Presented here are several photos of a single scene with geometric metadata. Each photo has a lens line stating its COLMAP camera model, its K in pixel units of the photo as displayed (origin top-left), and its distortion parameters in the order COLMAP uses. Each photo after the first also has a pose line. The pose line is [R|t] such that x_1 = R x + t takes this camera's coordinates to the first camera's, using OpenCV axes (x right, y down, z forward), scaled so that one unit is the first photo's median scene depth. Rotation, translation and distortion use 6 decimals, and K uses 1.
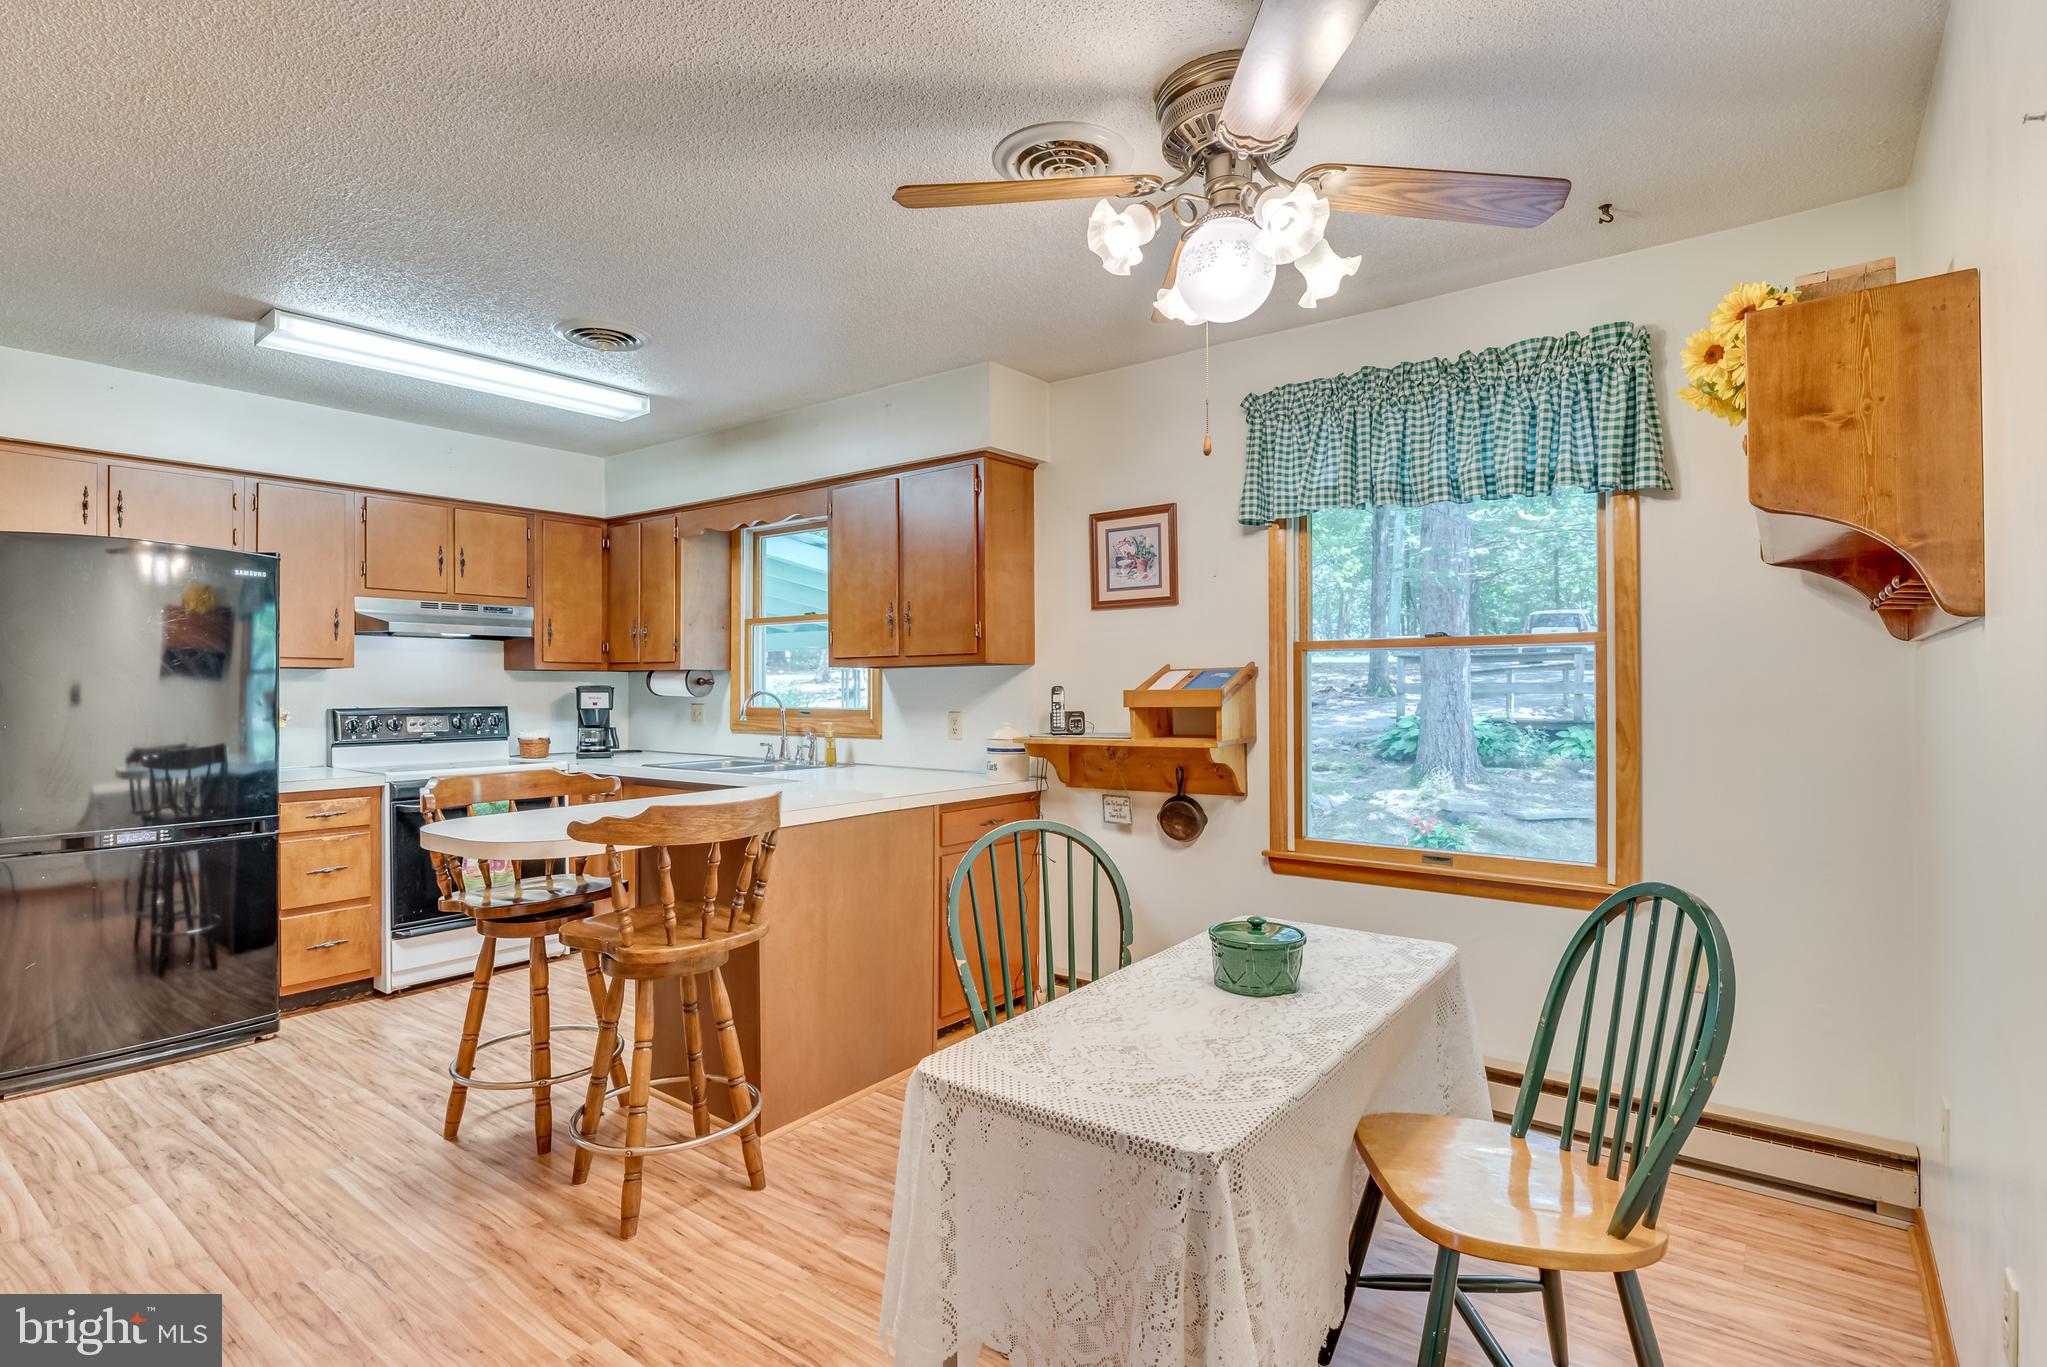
lens RADIAL K [[1004.7, 0, 1073.1], [0, 1004.7, 678.7], [0, 0, 1]] dist [-0.038859, 0.016978]
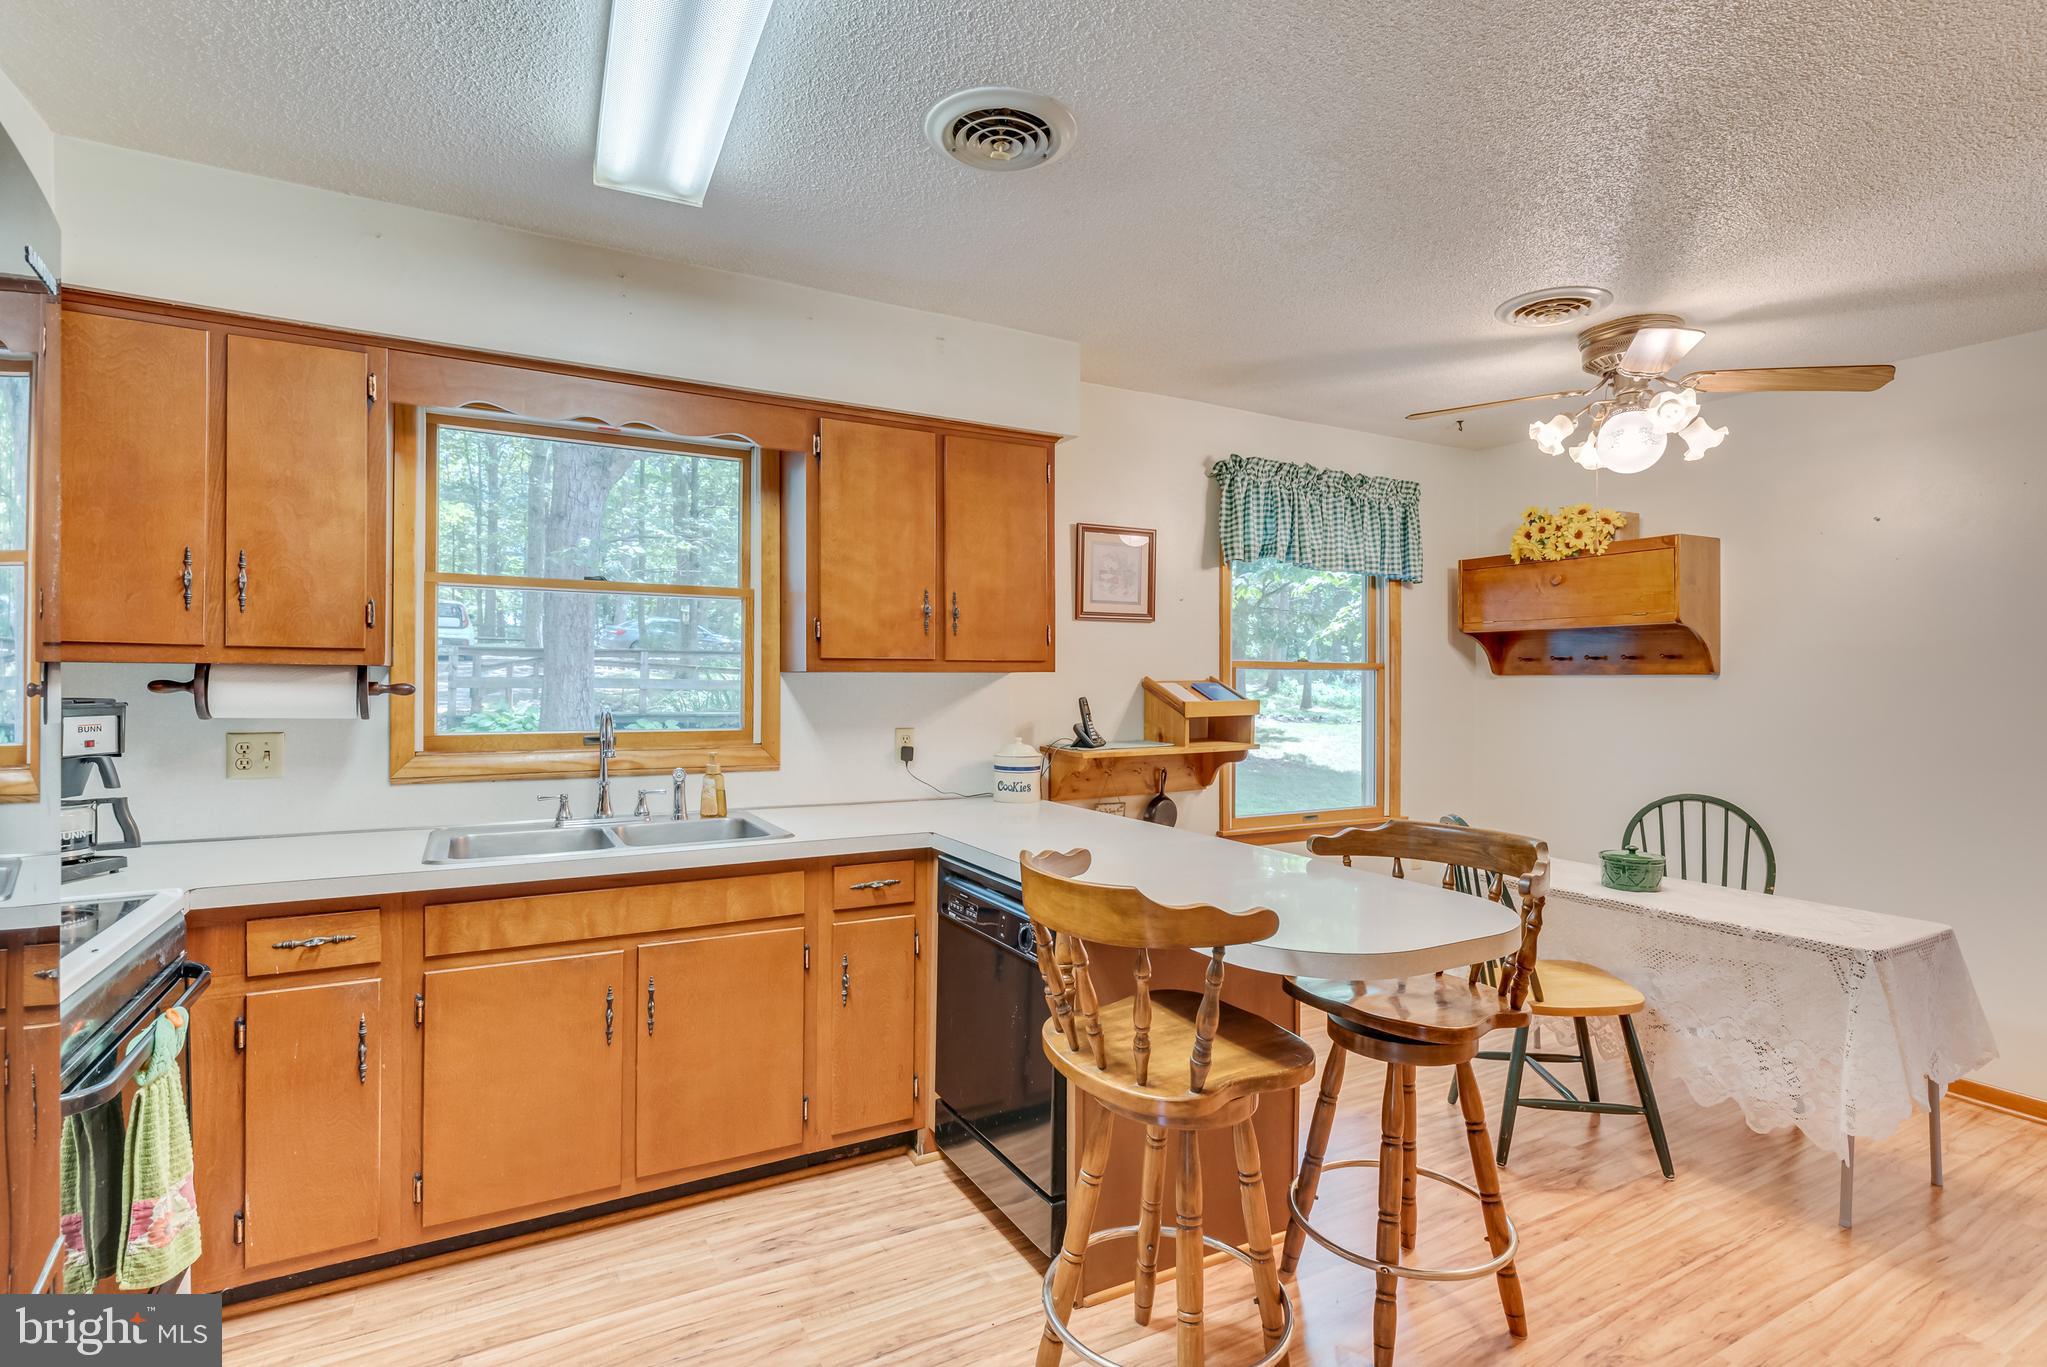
lens RADIAL K [[985.3, 0, 1023.5], [0, 985.3, 683.5], [0, 0, 1]] dist [-0.002210, 0.000286]
pose [[0.432889, 0.002097, 0.901445, -0.718297], [-0.016003, 0.999858, 0.005359, -0.008075], [-0.901305, -0.016746, 0.432861, 0.512907]]
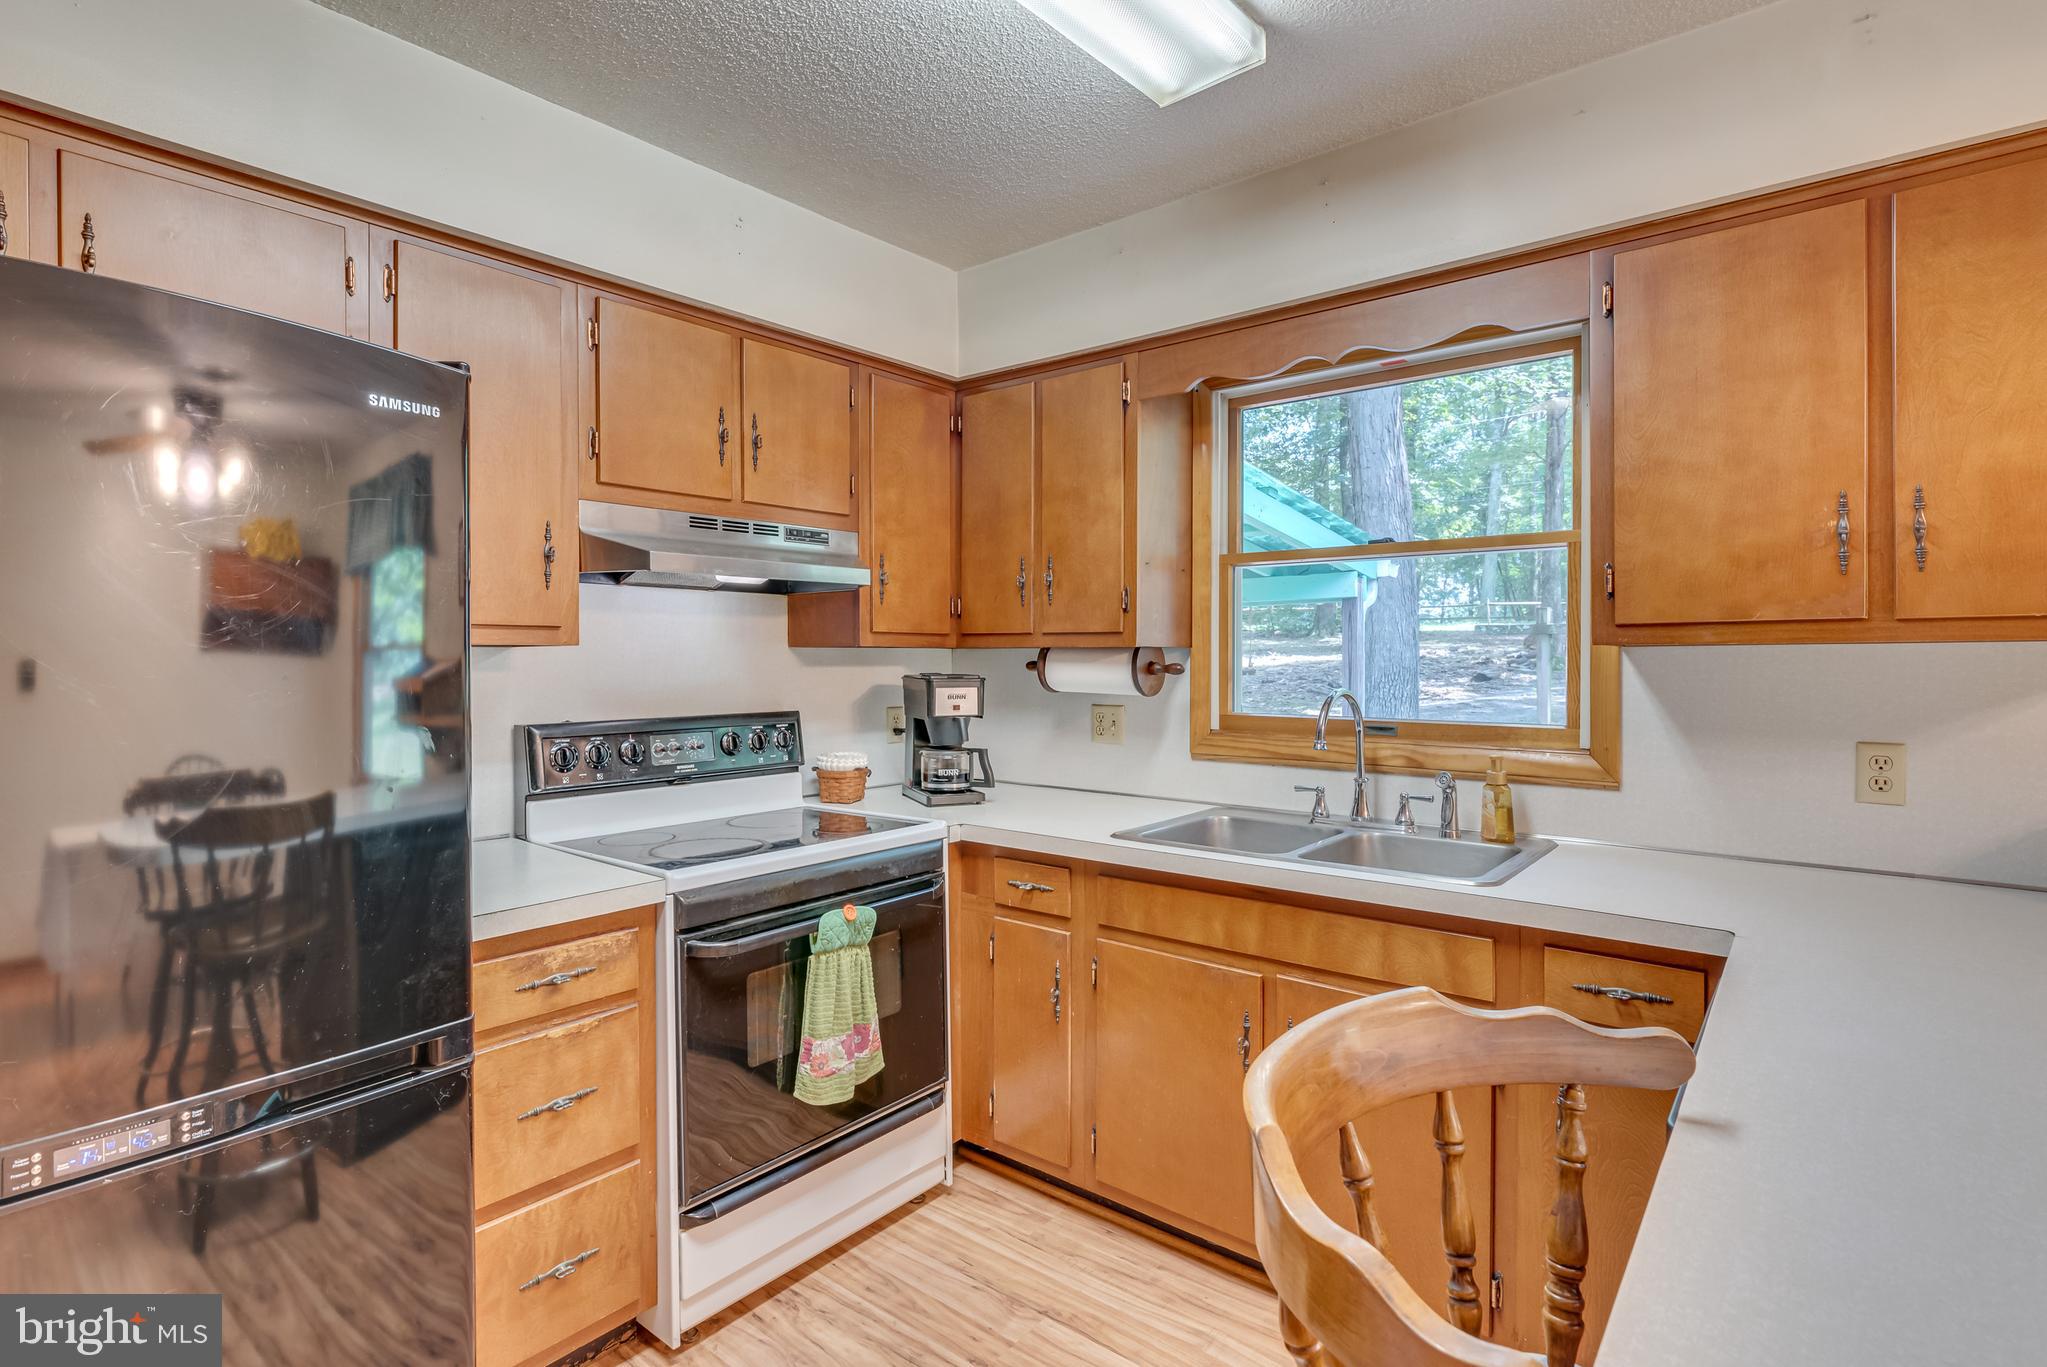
lens RADIAL K [[995.1, 0, 1027.8], [0, 995.1, 664.4], [0, 0, 1]] dist [-0.004920, -0.000365]
pose [[0.997459, 0.001582, -0.071230, -0.424941], [-0.000332, 0.999846, 0.017555, -0.009341], [0.071247, -0.017487, 0.997305, 0.474347]]
